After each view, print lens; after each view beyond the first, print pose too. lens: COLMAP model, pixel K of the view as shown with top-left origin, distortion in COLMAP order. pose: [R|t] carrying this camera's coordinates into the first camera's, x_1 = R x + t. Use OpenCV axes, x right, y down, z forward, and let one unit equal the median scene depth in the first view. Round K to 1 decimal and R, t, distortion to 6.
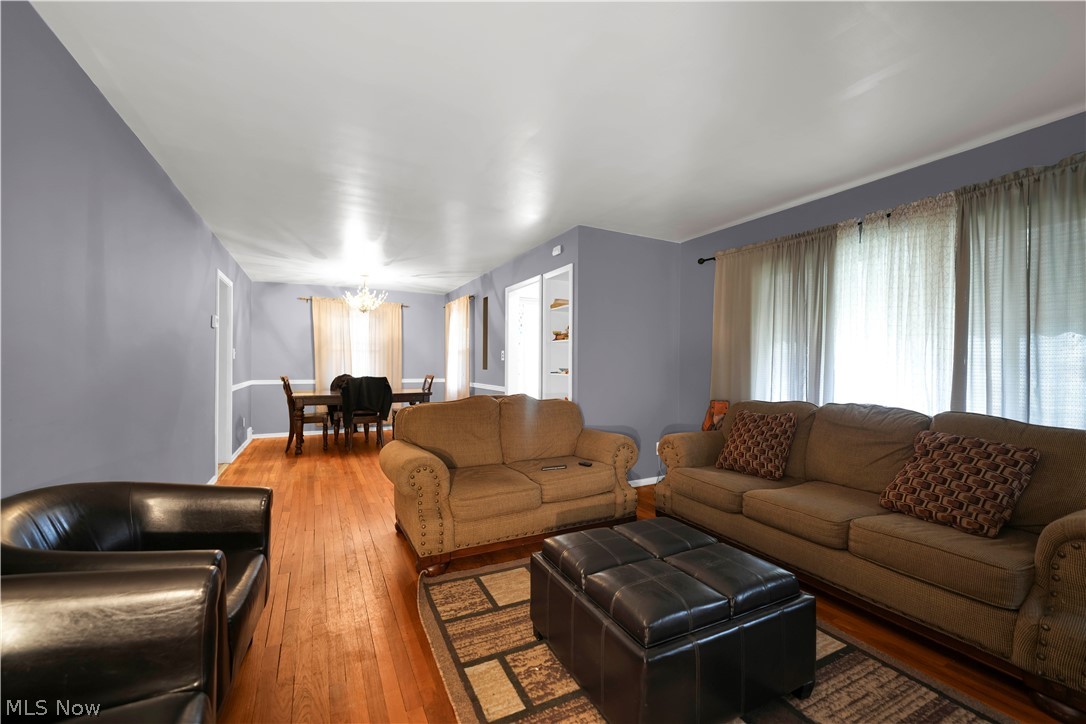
lens RADIAL K [[439.5, 0, 543.9], [0, 439.5, 365.2], [0, 0, 1]] dist [-0.004379, 0.000803]
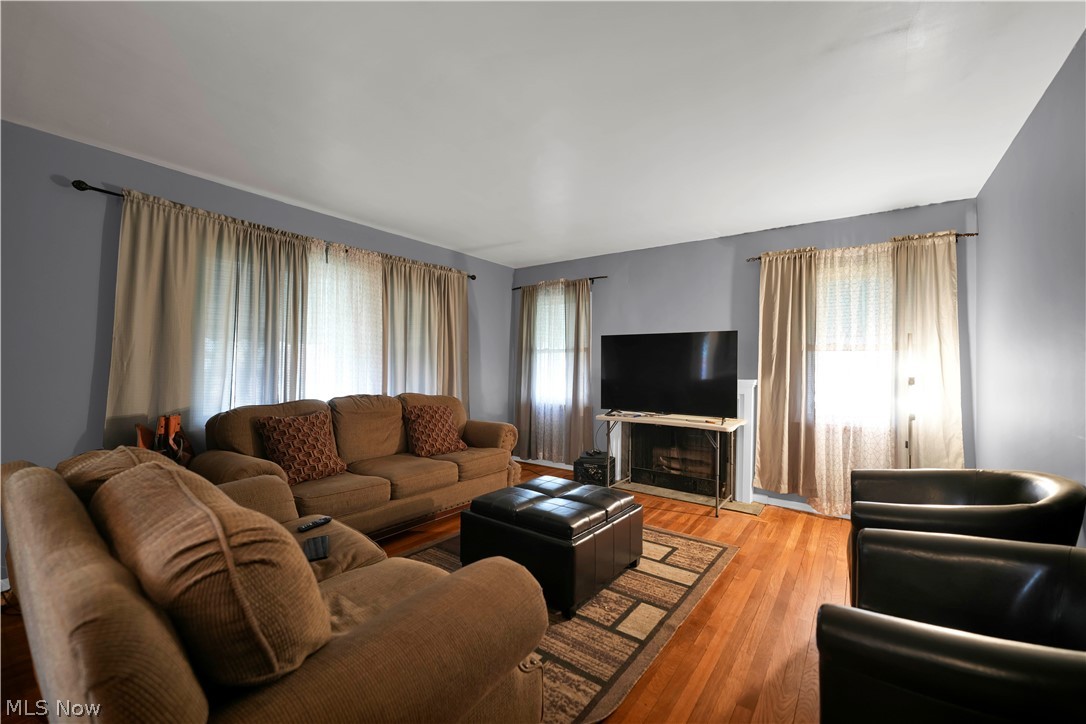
lens RADIAL K [[439.5, 0, 537.7], [0, 439.5, 364.5], [0, 0, 1]] dist [-0.004379, 0.000803]
pose [[-0.437981, -0.005256, 0.898969, -0.899438], [-0.012122, 0.999927, -0.000060, -0.011811], [-0.898903, -0.010924, -0.438012, 1.461945]]
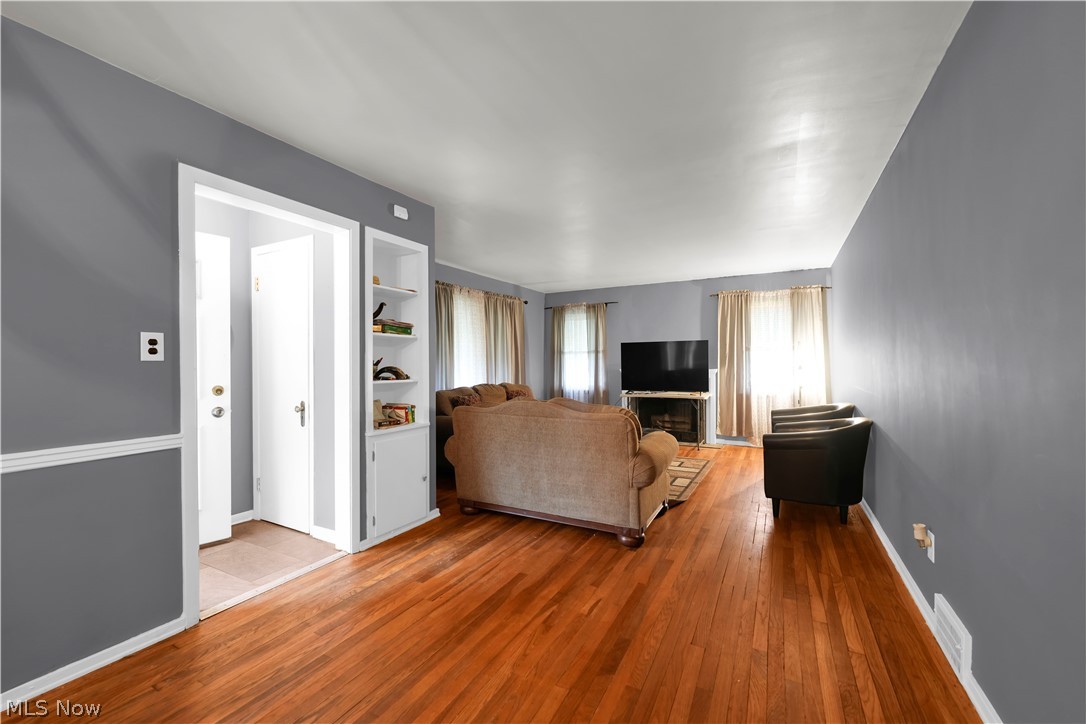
lens RADIAL K [[439.5, 0, 539.4], [0, 439.5, 363.2], [0, 0, 1]] dist [-0.004379, 0.000803]
pose [[-0.557736, 0.000444, 0.830018, -1.499389], [0.007819, 0.999958, 0.004719, -0.022881], [-0.829982, 0.009122, -0.557716, 2.578574]]
